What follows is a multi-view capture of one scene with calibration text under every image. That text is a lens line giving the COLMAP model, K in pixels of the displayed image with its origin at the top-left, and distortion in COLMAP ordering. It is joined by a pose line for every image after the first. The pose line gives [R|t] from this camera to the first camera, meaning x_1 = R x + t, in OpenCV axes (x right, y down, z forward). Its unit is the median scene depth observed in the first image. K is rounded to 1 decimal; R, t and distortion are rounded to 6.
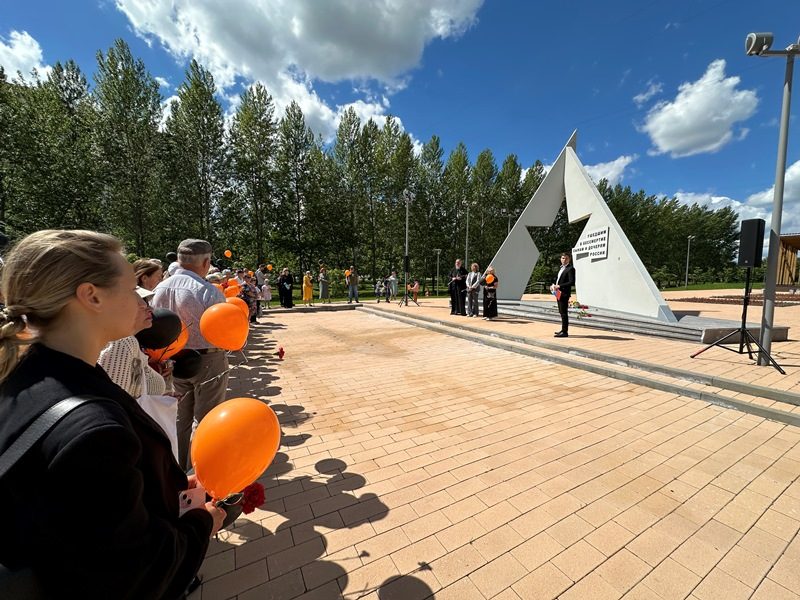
lens RADIAL K [[321.7, 0, 400.0], [0, 321.7, 300.0], [0, 0, 1]] dist [0.000766, 0.000248]
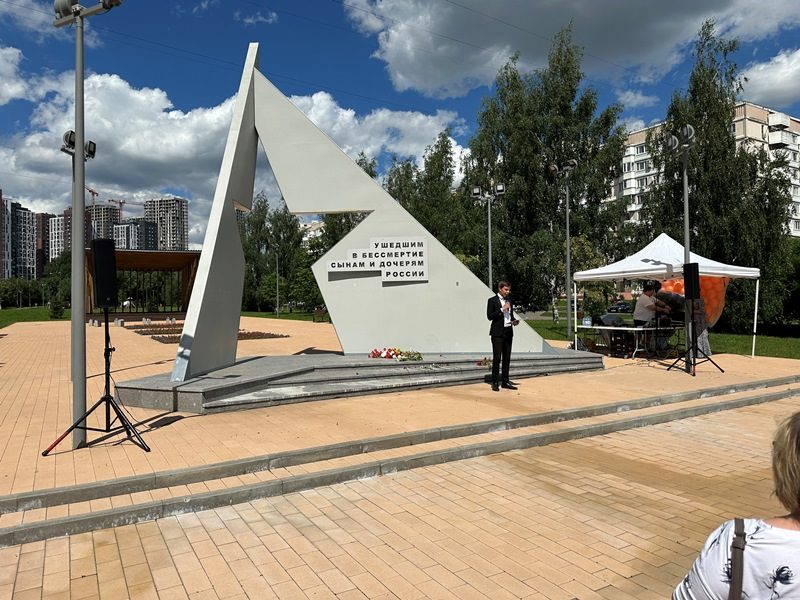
lens RADIAL K [[558.5, 0, 393.1], [0, 558.5, 298.9], [0, 0, 1]] dist [0.100402, -0.120460]
pose [[-0.021427, -0.006588, 0.999749, -0.561833], [0.085791, 0.996278, 0.008404, -0.104635], [-0.996083, 0.085950, -0.020782, 1.059440]]
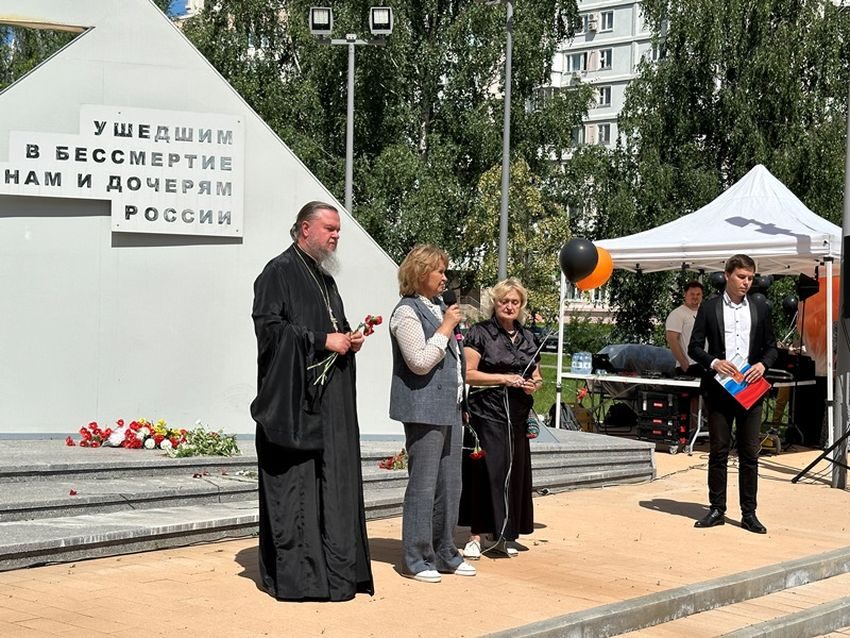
lens RADIAL K [[1354.9, 0, 439.9], [0, 1354.9, 320.2], [0, 0, 1]] dist [0.158498, -0.110601]
pose [[-0.352508, -0.024949, 0.935476, -0.426837], [0.031759, 0.998750, 0.038604, -0.098957], [-0.935270, 0.043318, -0.351275, 1.187806]]
